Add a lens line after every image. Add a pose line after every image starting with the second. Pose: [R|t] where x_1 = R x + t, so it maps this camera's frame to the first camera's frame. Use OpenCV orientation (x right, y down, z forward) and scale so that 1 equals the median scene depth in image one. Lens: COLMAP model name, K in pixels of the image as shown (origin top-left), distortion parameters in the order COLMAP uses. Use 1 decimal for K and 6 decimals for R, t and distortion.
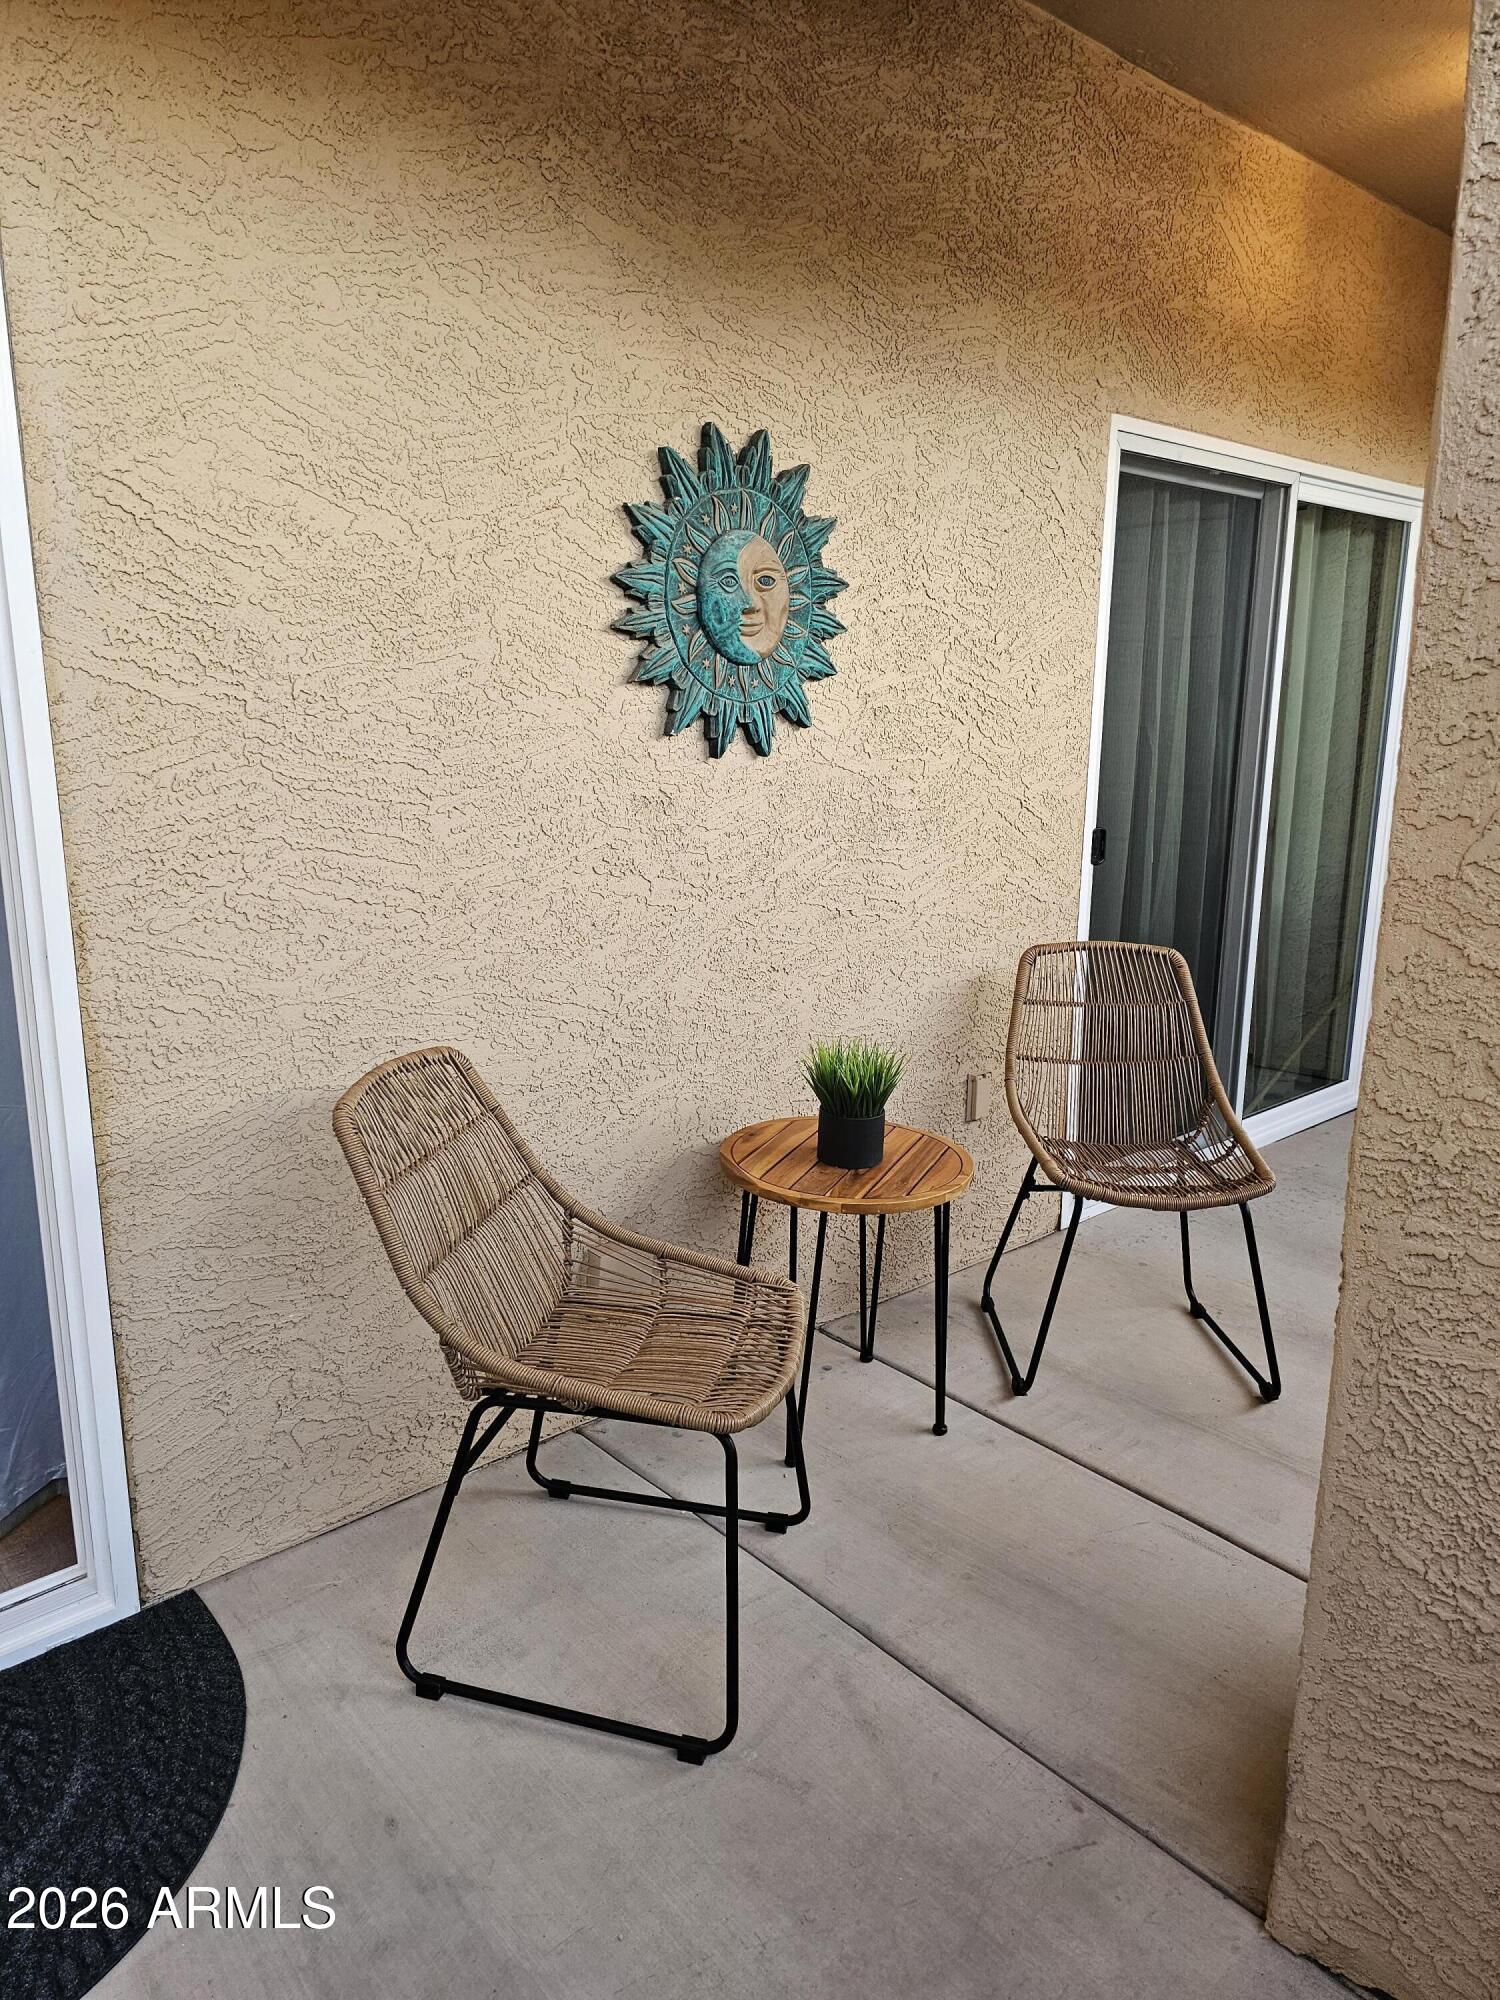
lens RADIAL K [[1363.1, 0, 746.8], [0, 1363.1, 1006.0], [0, 0, 1]] dist [0.029628, -0.013483]
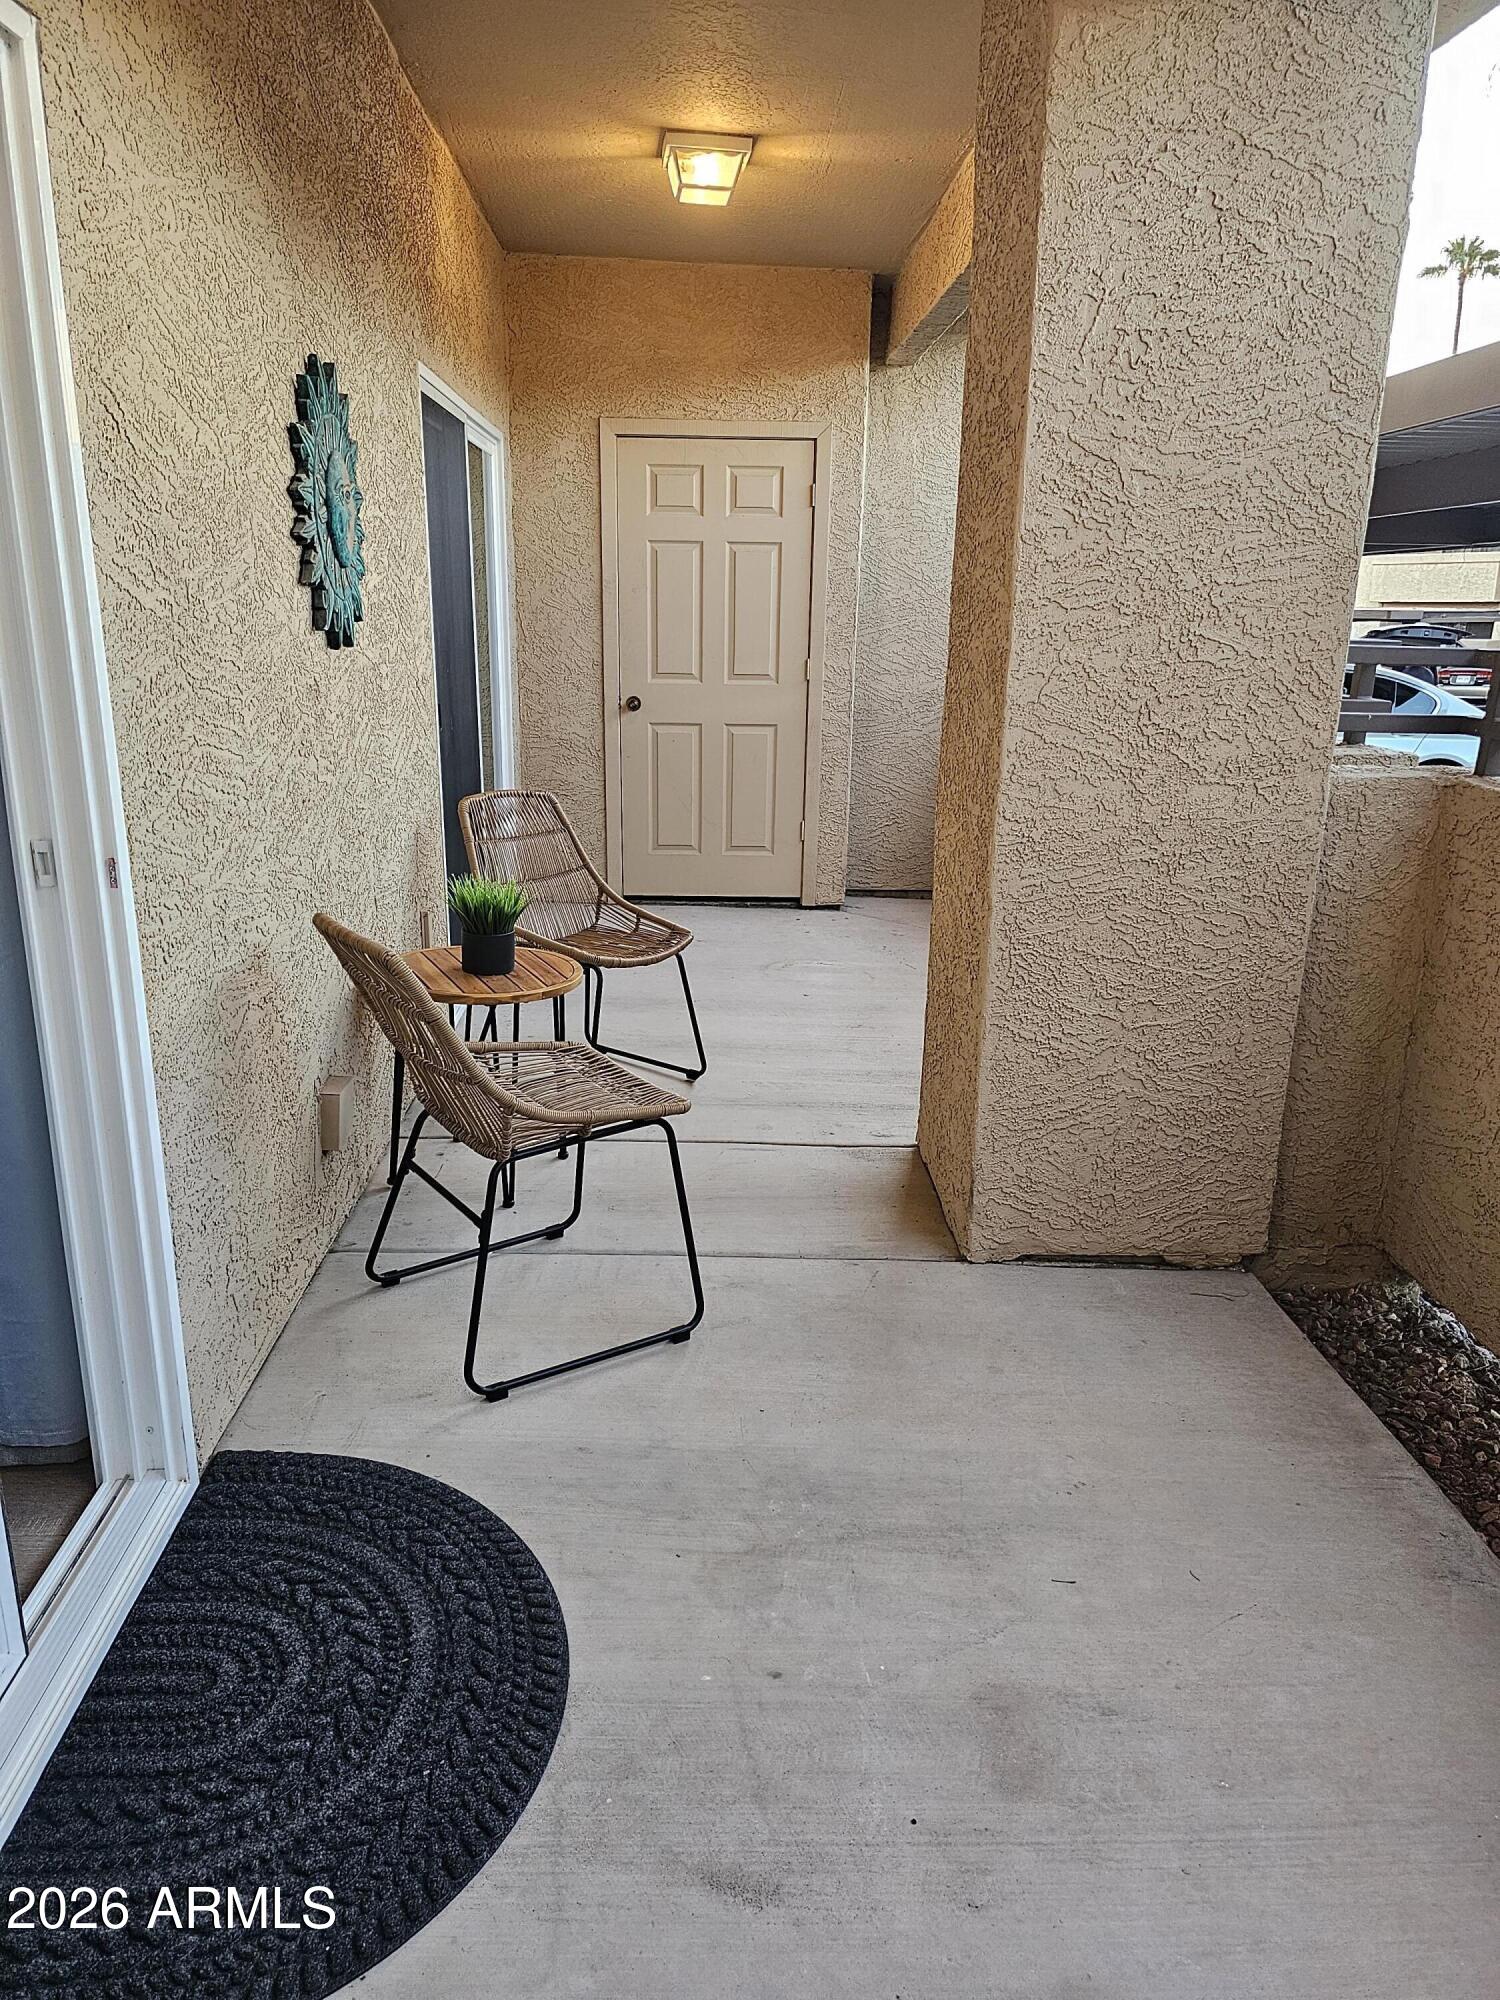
lens RADIAL K [[1363.1, 0, 744.3], [0, 1363.1, 996.0], [0, 0, 1]] dist [0.029628, -0.013483]
pose [[0.628945, -0.209766, 0.748617, -0.969192], [0.151082, 0.977533, 0.146979, -0.018821], [-0.762629, 0.020661, 0.646506, -0.009072]]
